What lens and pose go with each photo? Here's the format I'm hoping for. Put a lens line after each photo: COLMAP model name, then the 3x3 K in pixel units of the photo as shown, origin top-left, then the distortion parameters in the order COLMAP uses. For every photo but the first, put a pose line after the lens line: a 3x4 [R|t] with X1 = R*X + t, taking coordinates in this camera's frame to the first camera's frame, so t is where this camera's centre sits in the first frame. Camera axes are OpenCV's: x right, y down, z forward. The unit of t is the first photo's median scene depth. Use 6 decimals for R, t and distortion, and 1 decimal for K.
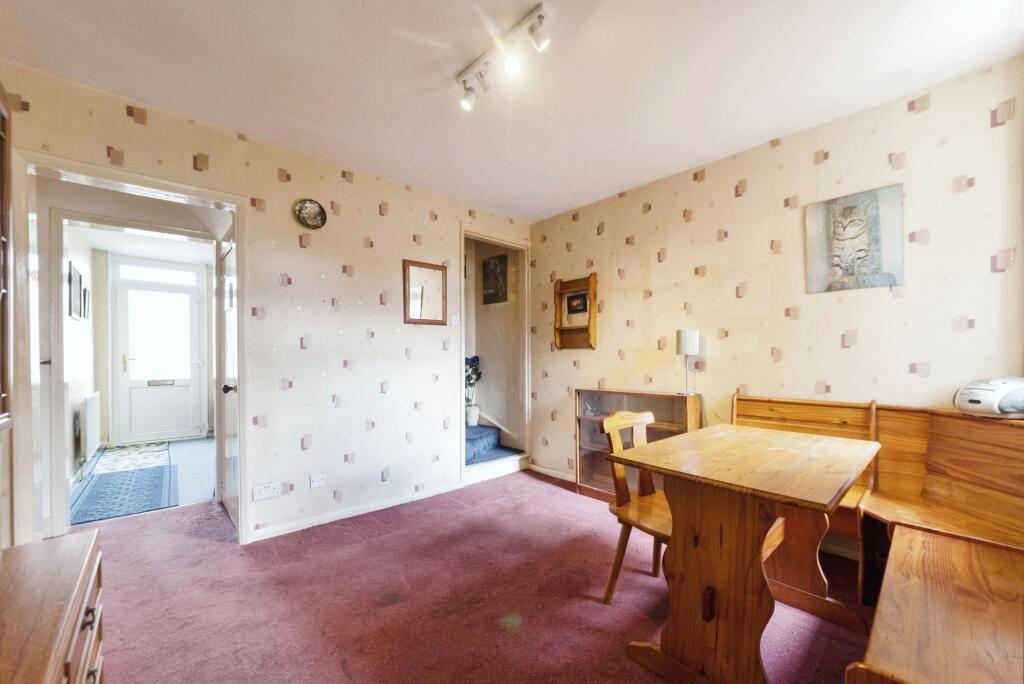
lens RADIAL K [[397.4, 0, 520.3], [0, 397.4, 364.0], [0, 0, 1]] dist [-0.001514, -0.000013]
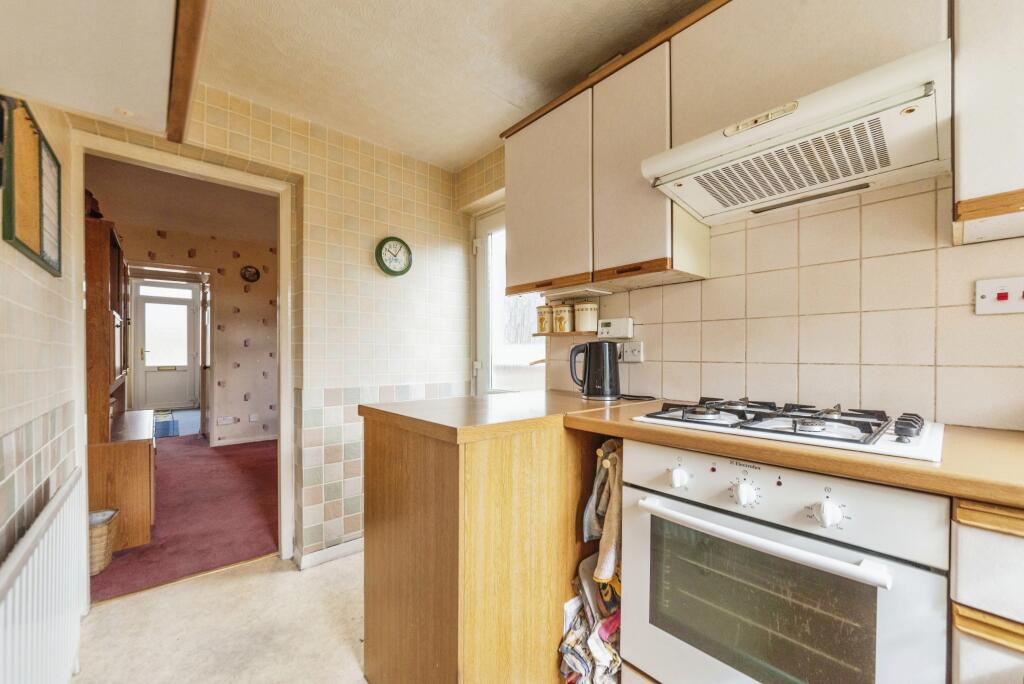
lens RADIAL K [[397.4, 0, 502.0], [0, 397.4, 354.8], [0, 0, 1]] dist [-0.001514, -0.000013]
pose [[0.999676, 0.003496, -0.025196, 0.677730], [-0.003660, 0.999973, -0.006442, 0.007659], [0.025173, 0.006532, 0.999662, -0.804226]]
